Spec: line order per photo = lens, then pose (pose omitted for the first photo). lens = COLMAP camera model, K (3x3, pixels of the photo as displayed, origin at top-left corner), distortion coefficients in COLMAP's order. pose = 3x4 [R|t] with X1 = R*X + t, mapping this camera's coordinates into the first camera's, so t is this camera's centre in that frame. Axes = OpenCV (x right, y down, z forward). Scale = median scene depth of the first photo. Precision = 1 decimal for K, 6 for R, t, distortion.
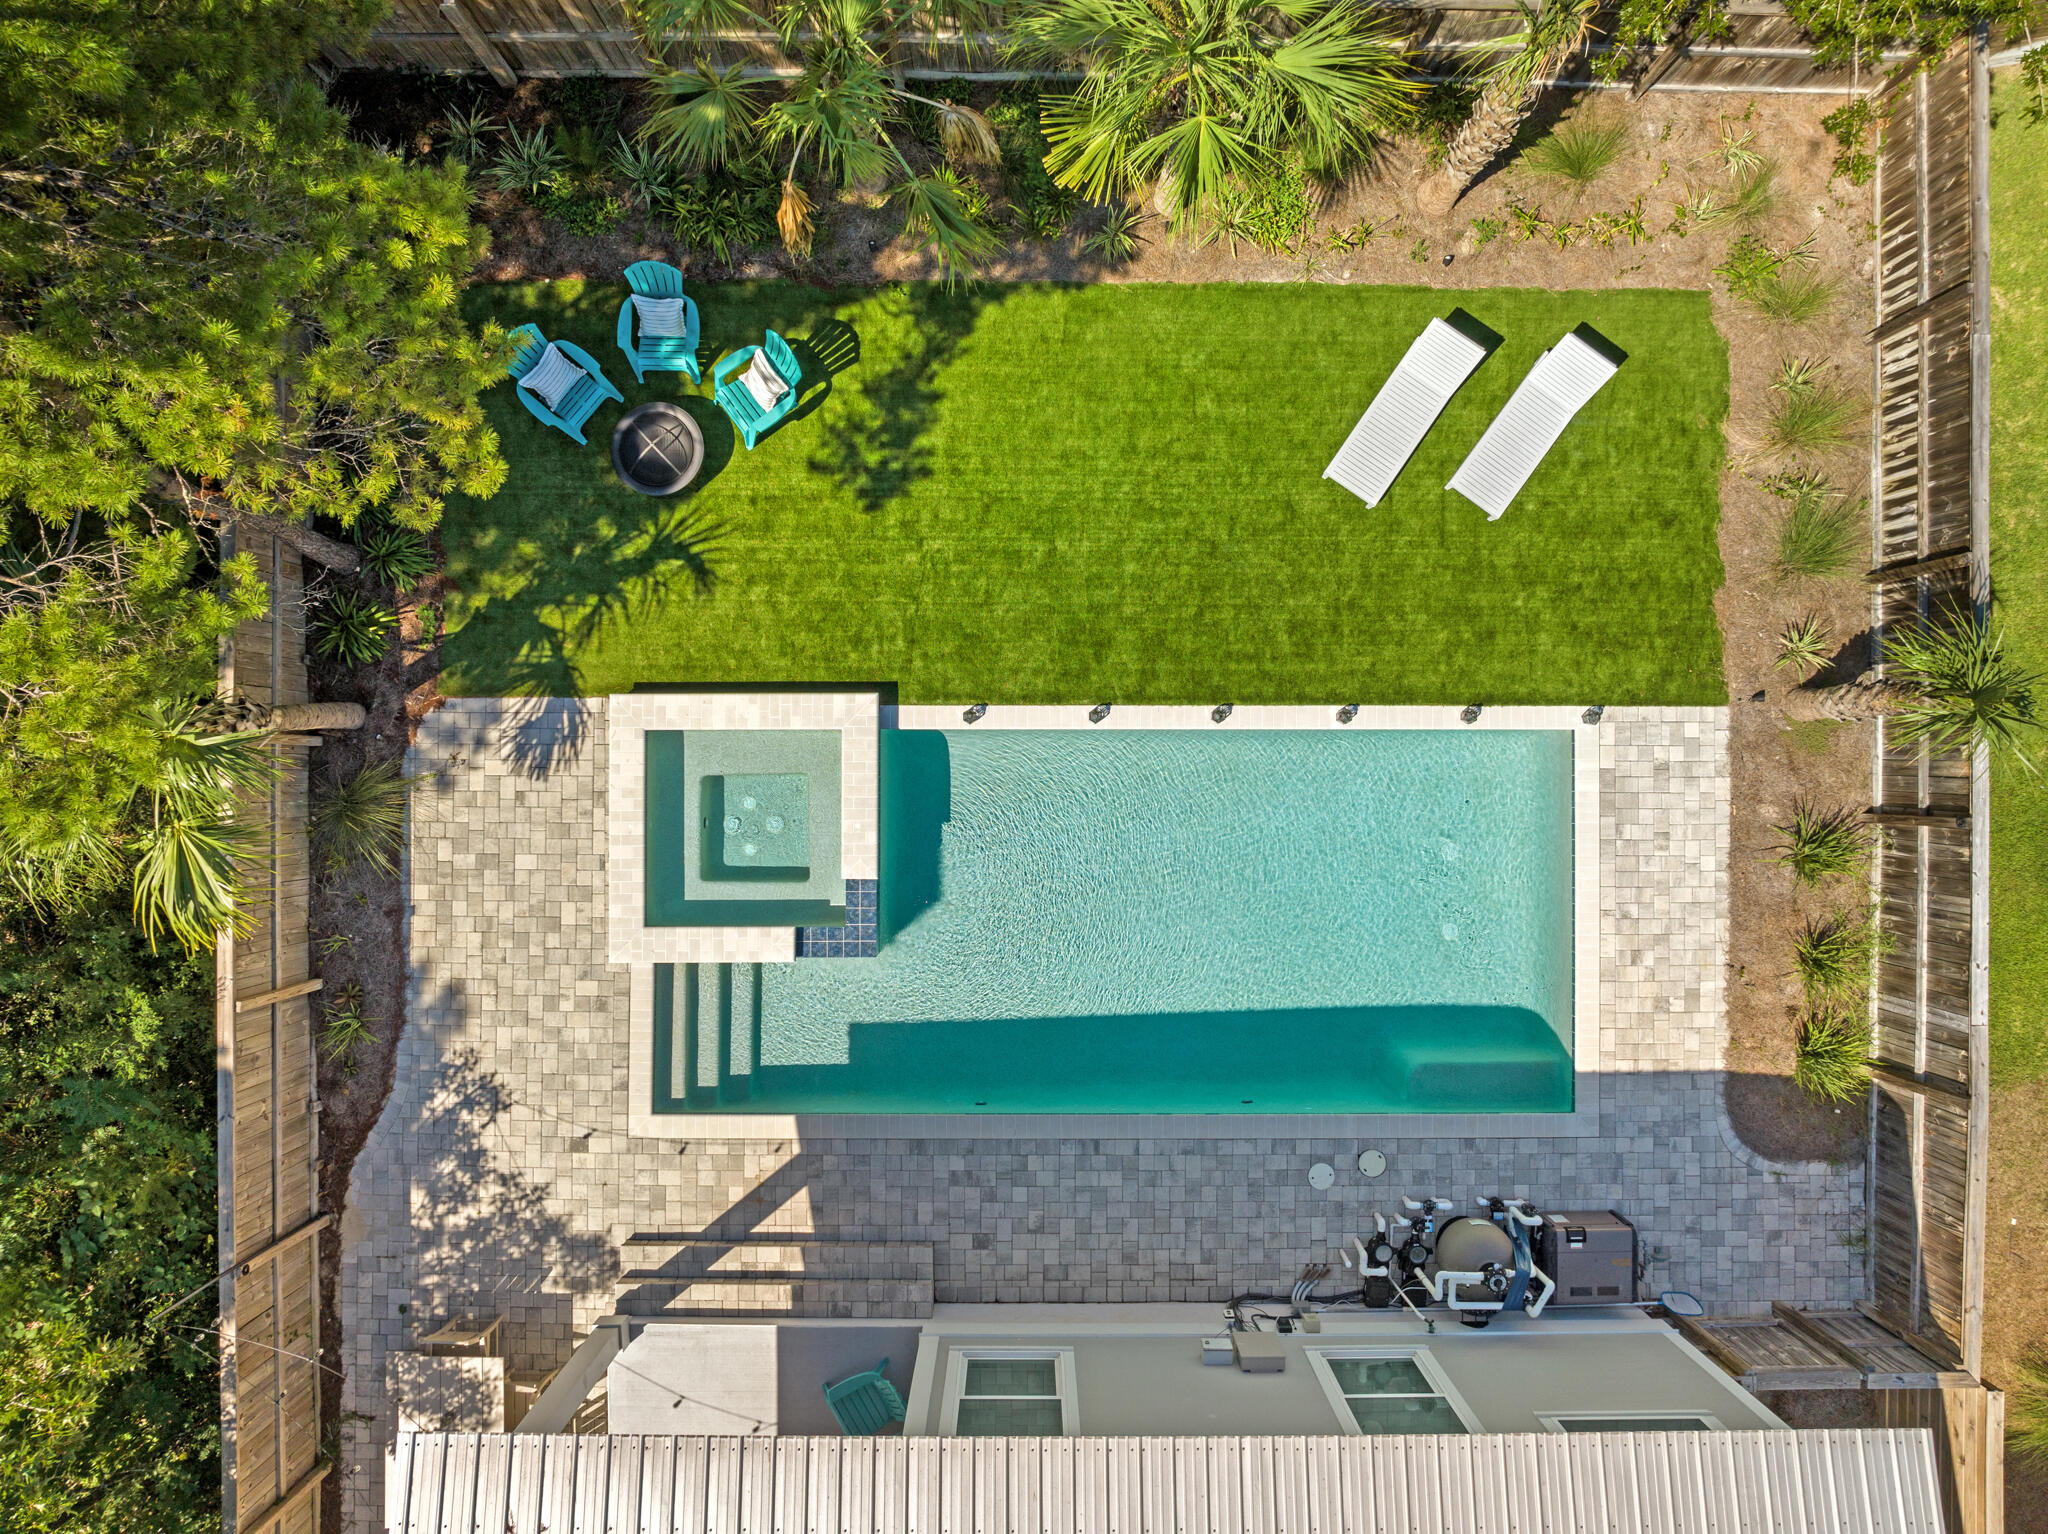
lens RADIAL K [[1439.0, 0, 1023.9], [0, 1439.0, 772.9], [0, 0, 1]] dist [-0.044166, 0.003075]
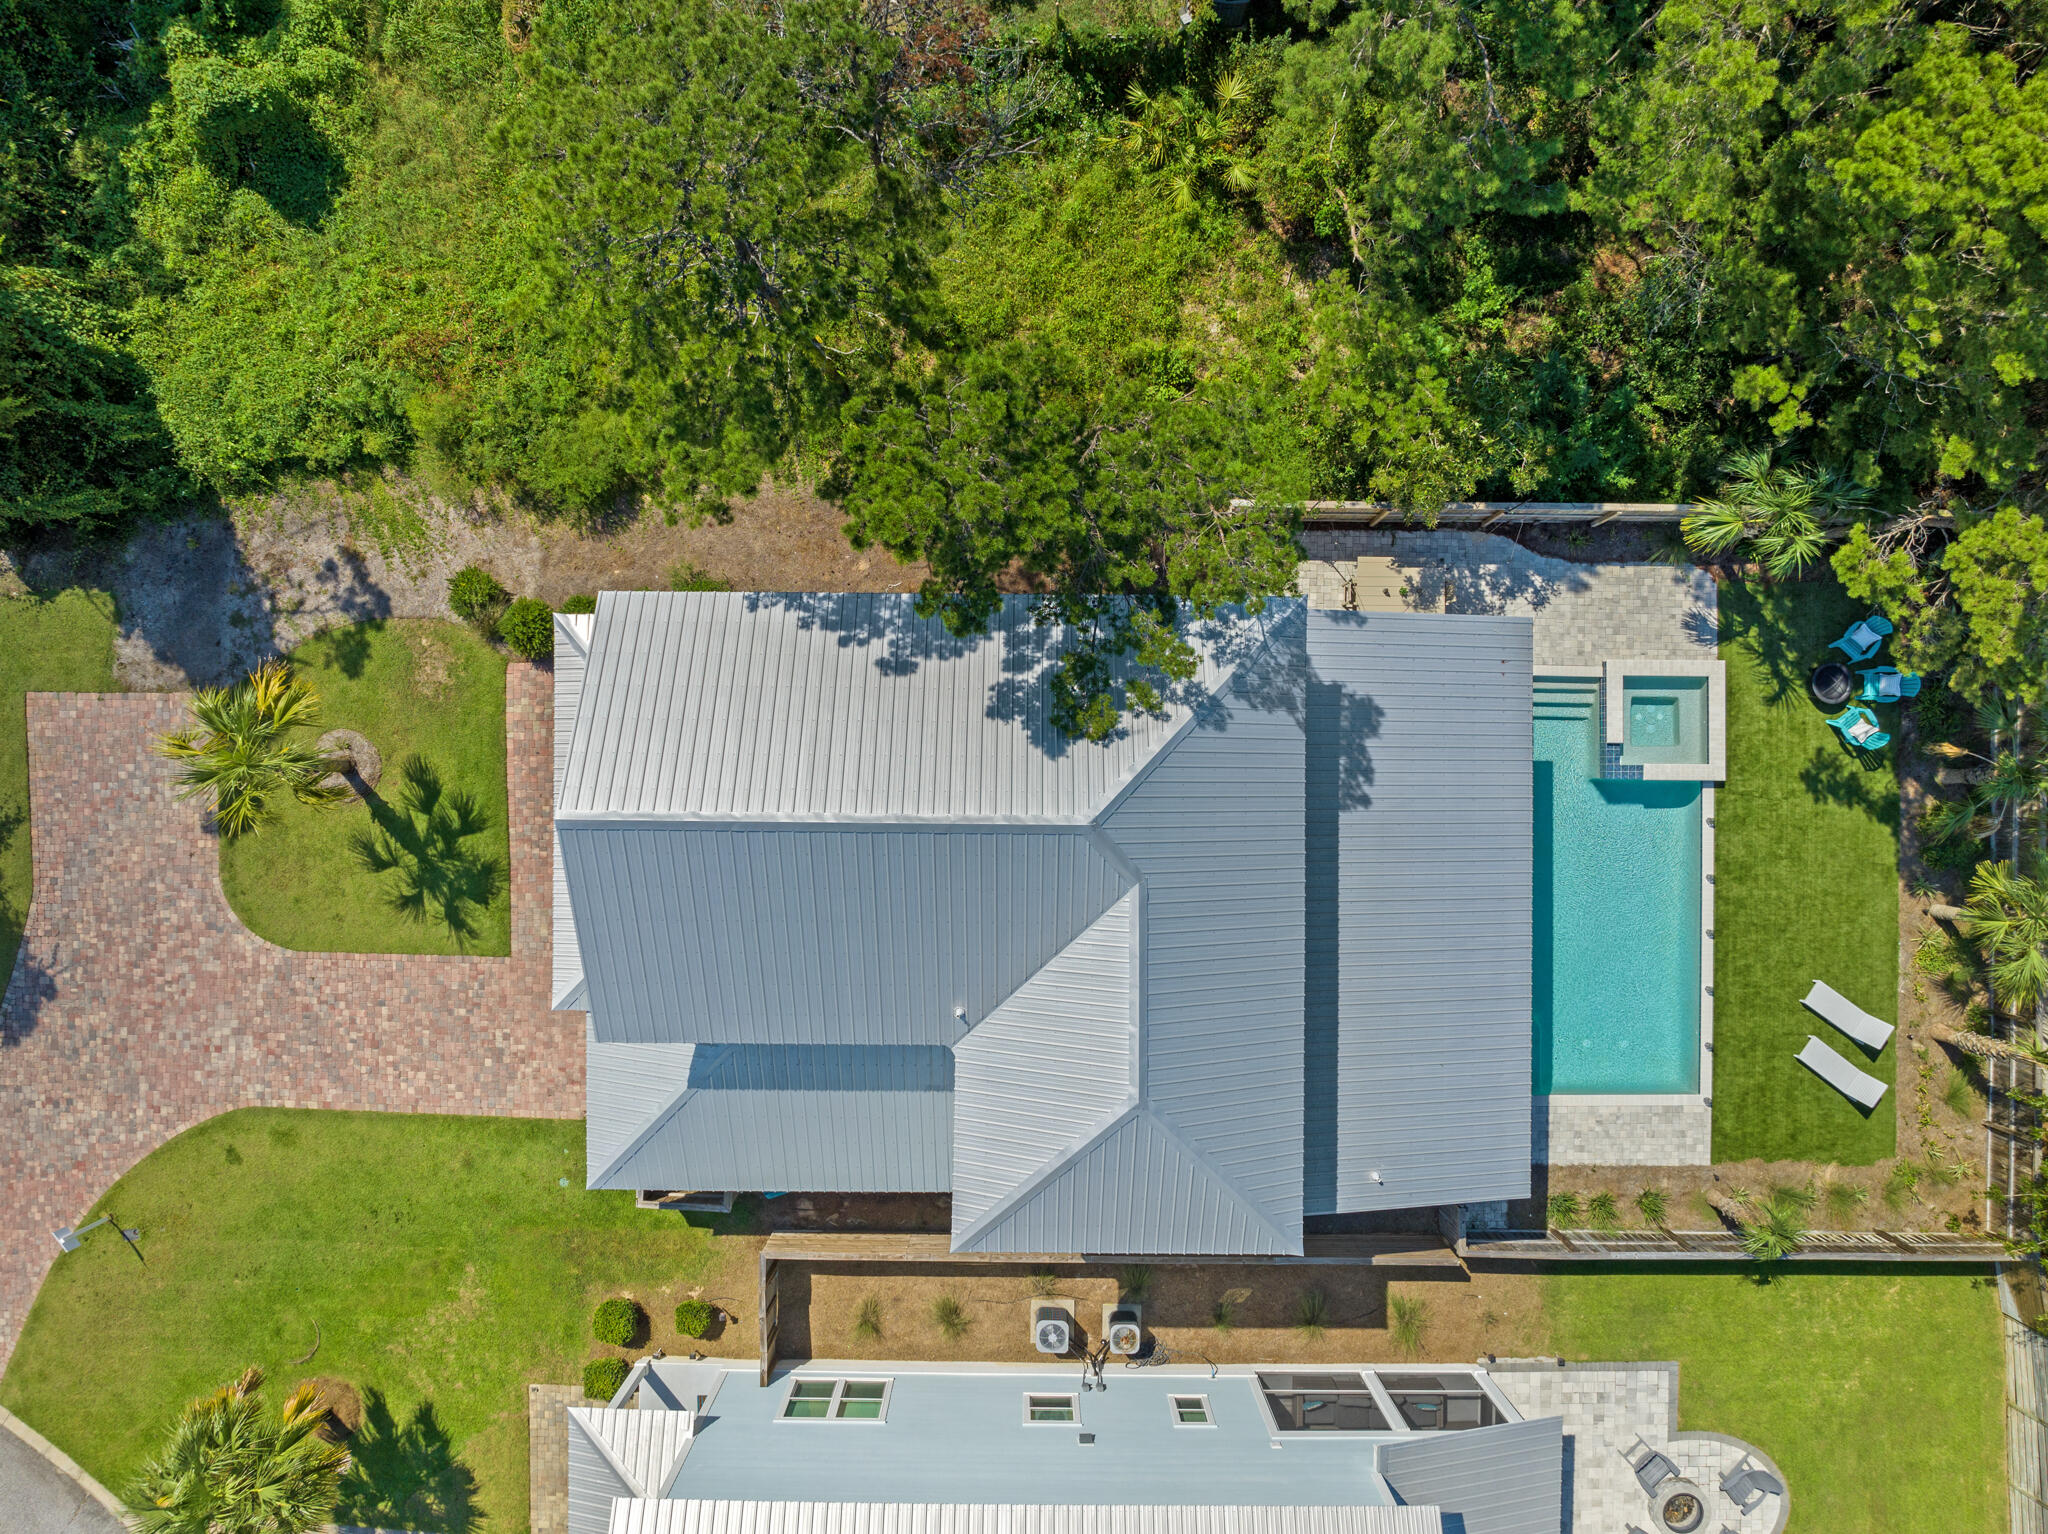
lens RADIAL K [[1439.0, 0, 1028.7], [0, 1439.0, 766.8], [0, 0, 1]] dist [-0.044166, 0.003075]
pose [[-0.006231, 0.999947, -0.008162, -0.095820], [-0.999867, -0.006107, 0.015123, 0.978288], [0.015072, 0.008255, 0.999852, -1.215570]]
